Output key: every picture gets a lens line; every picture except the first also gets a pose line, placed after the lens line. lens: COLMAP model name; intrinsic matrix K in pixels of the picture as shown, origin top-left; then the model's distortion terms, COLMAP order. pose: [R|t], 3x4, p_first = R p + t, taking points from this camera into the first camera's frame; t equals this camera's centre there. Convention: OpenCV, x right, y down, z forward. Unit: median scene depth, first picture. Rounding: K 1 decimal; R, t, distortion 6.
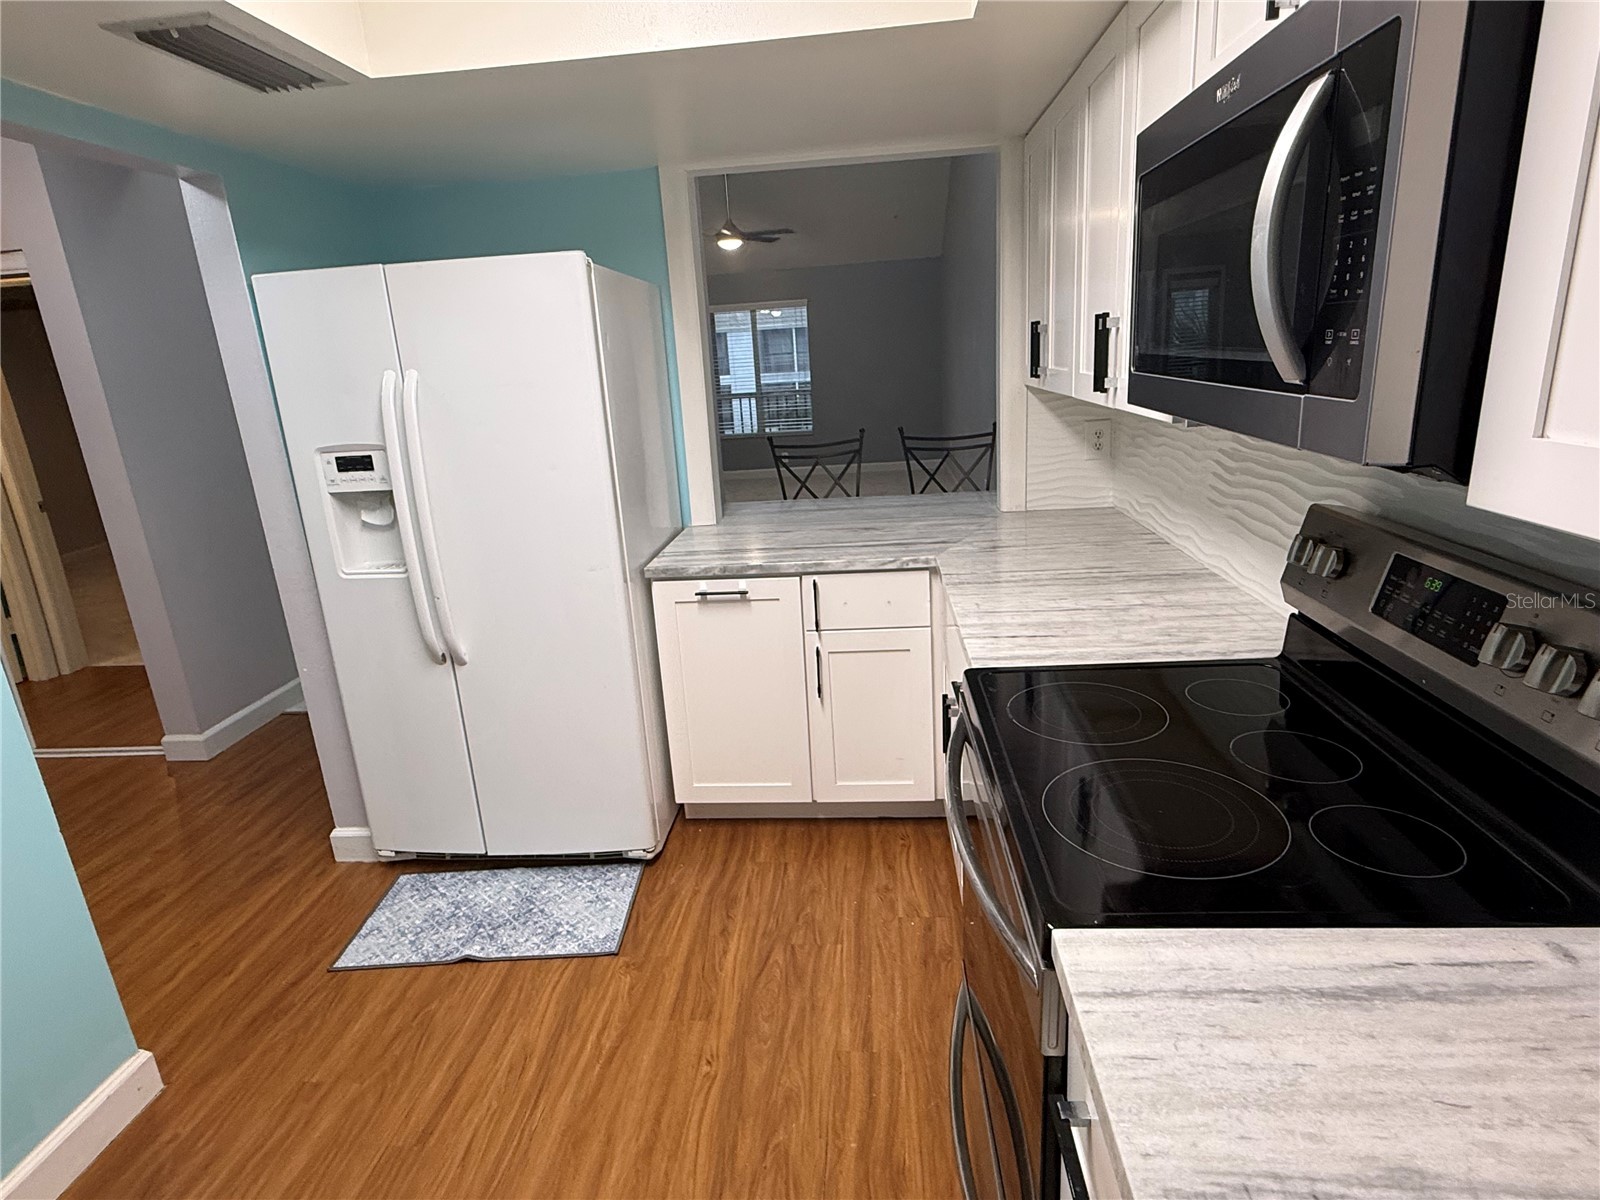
lens RADIAL K [[885.2, 0, 800.0], [0, 885.2, 600.0], [0, 0, 1]] dist [-0.000257, -0.000072]
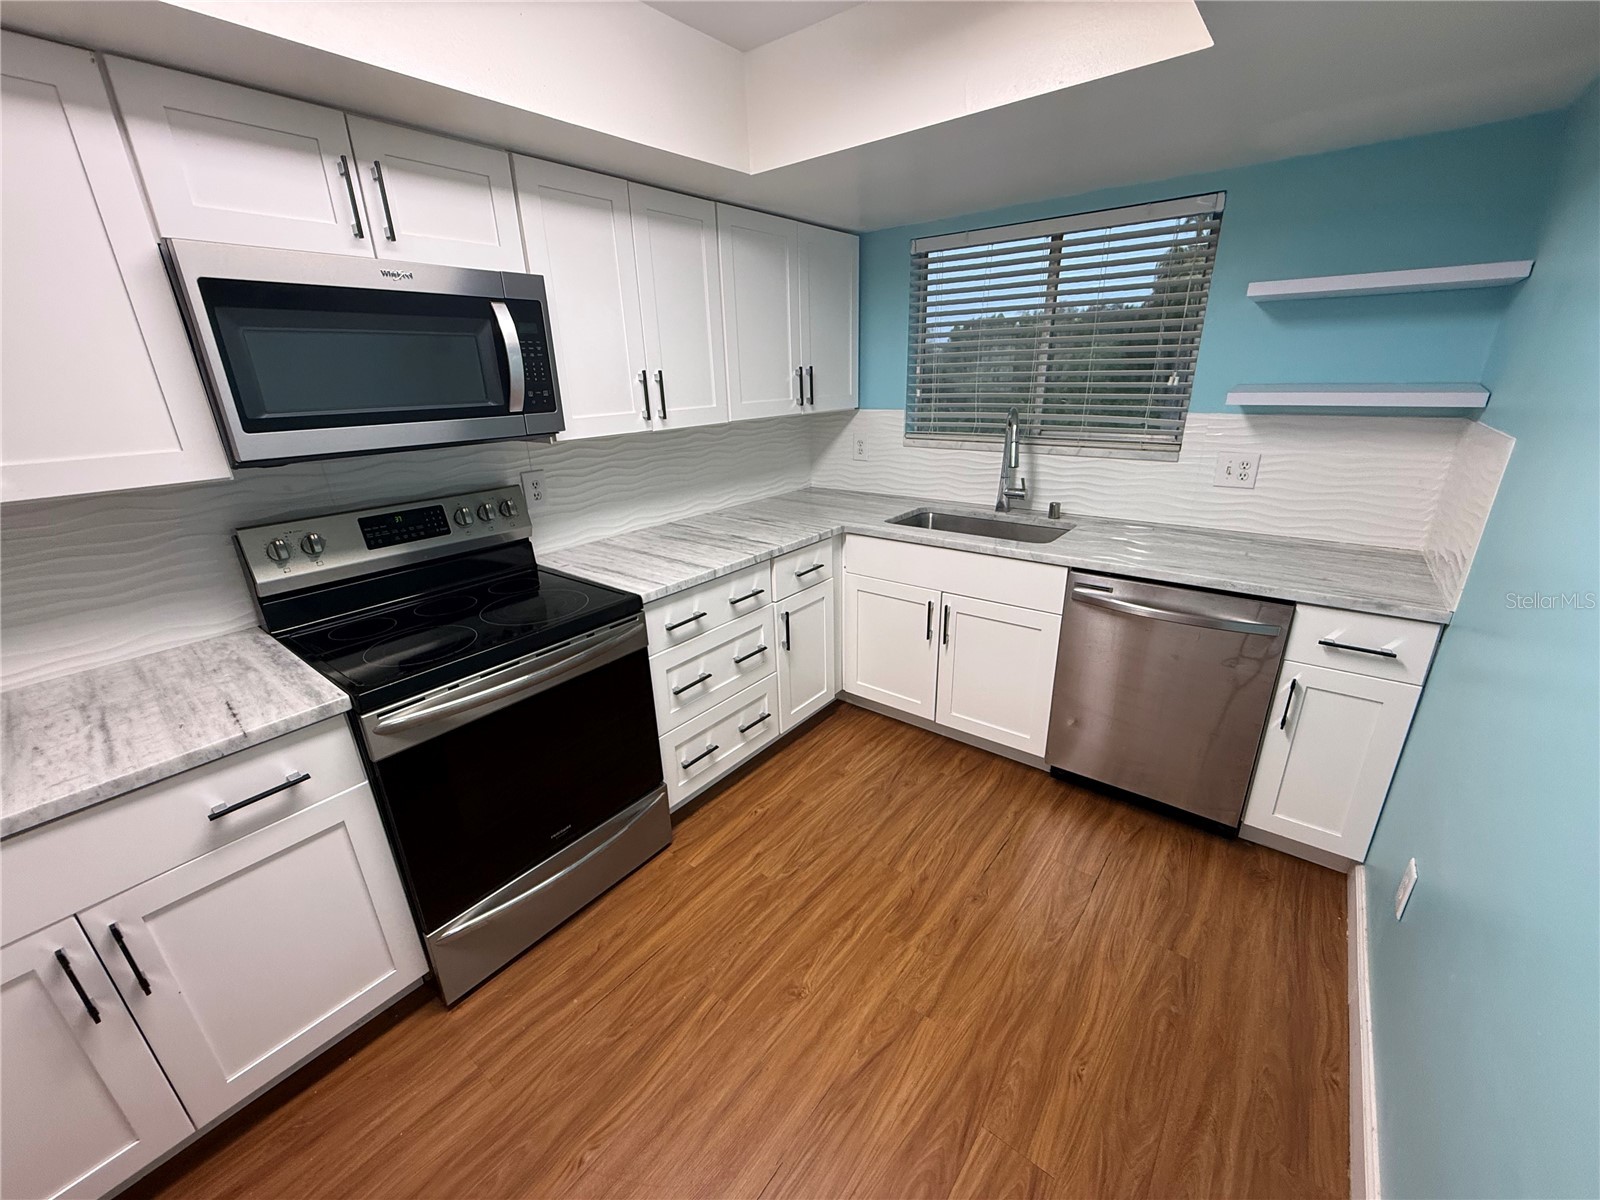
lens RADIAL K [[639.9, 0, 798.8], [0, 639.9, 609.6], [0, 0, 1]] dist [-0.000470, -0.000126]
pose [[-0.827487, -0.111310, 0.550342, -0.669586], [0.234358, 0.822223, 0.518677, -0.281970], [-0.510237, 0.558175, -0.654292, 1.114208]]
